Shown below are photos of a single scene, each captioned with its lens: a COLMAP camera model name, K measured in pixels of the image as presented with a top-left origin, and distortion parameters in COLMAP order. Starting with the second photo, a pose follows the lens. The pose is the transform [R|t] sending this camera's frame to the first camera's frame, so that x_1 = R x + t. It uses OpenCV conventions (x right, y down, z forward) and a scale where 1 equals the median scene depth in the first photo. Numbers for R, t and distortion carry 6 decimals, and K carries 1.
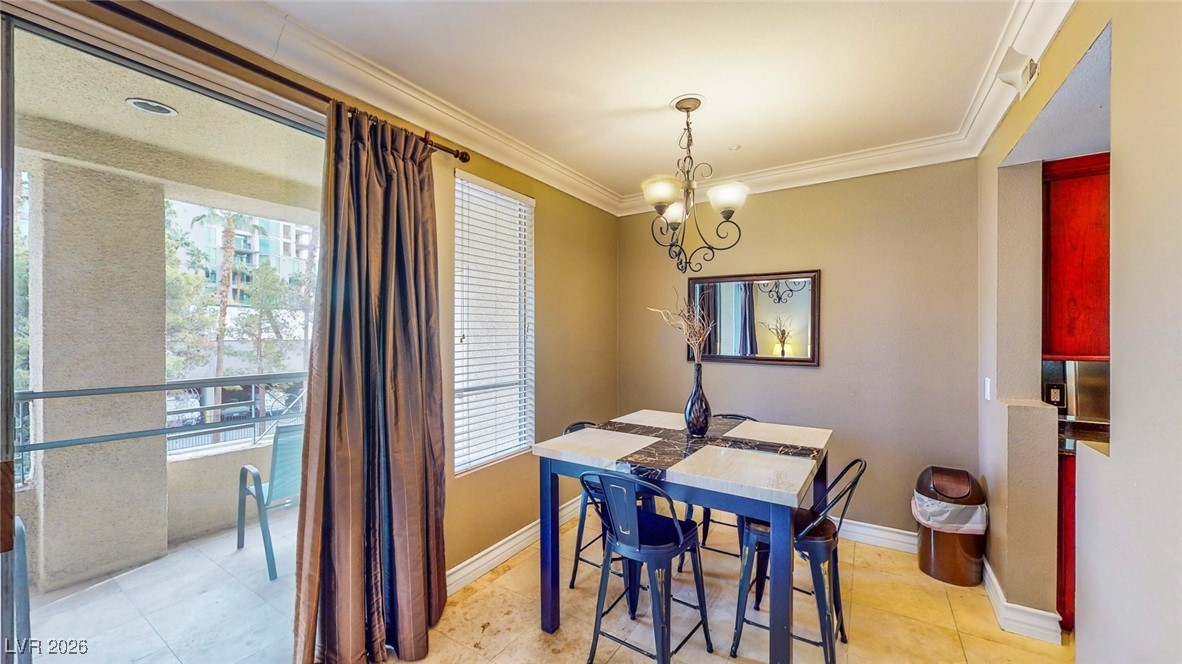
lens RADIAL K [[446.8, 0, 587.9], [0, 446.8, 336.7], [0, 0, 1]] dist [-0.009941, -0.000081]
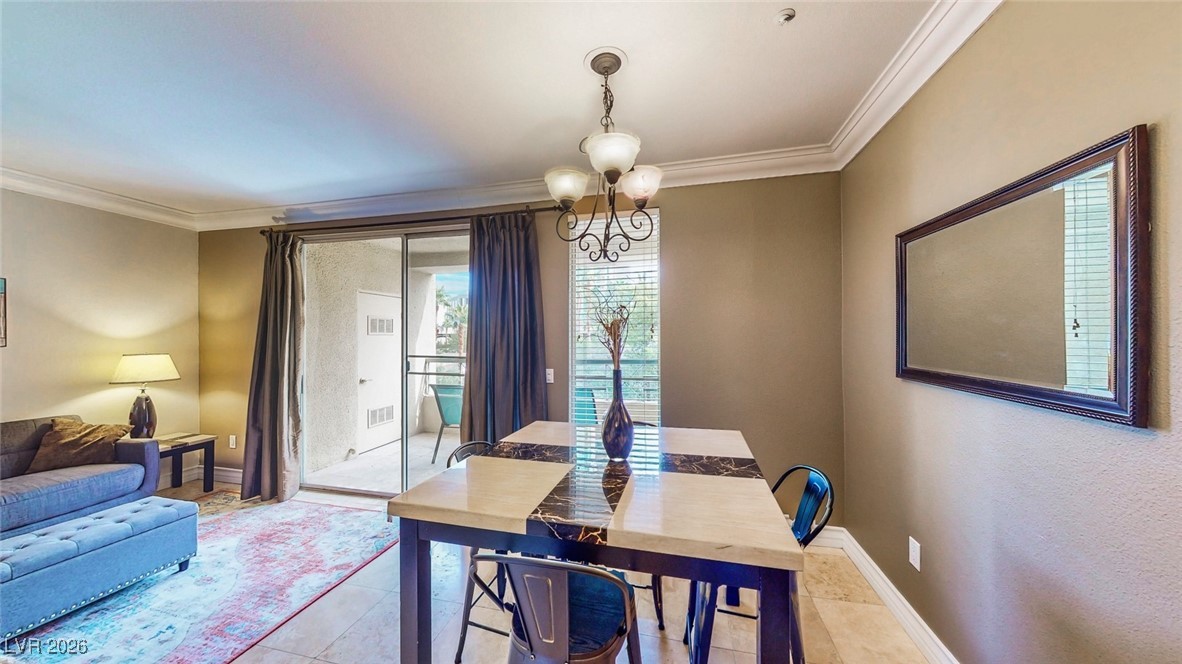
lens RADIAL K [[382.1, 0, 590.9], [0, 382.1, 337.7], [0, 0, 1]] dist [0.000591, 0.000002]
pose [[0.341038, -0.004417, -0.940039, 0.909831], [-0.002314, 0.999982, -0.005538, 0.006887], [0.940046, 0.004064, 0.341022, 0.736175]]
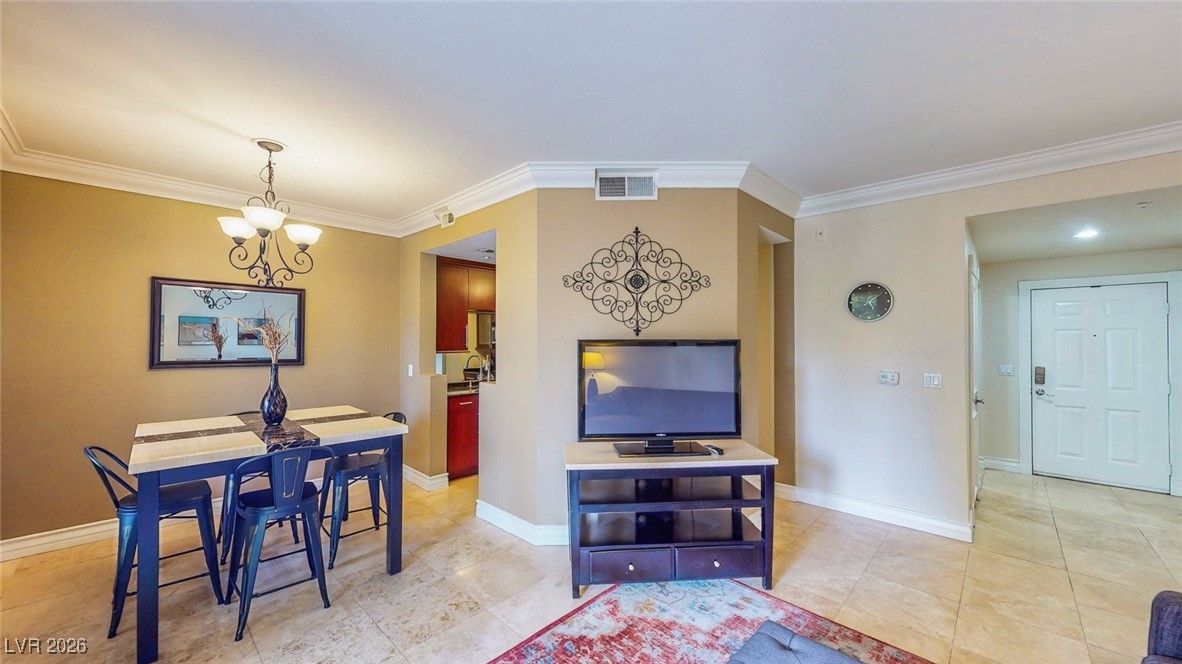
lens RADIAL K [[438.5, 0, 587.1], [0, 438.5, 335.5], [0, 0, 1]] dist [0.000610, -0.000084]
pose [[0.182784, 0.012284, 0.983076, -0.773483], [0.005356, 0.999895, -0.013490, 0.003920], [-0.983139, 0.007731, 0.182699, -0.039508]]
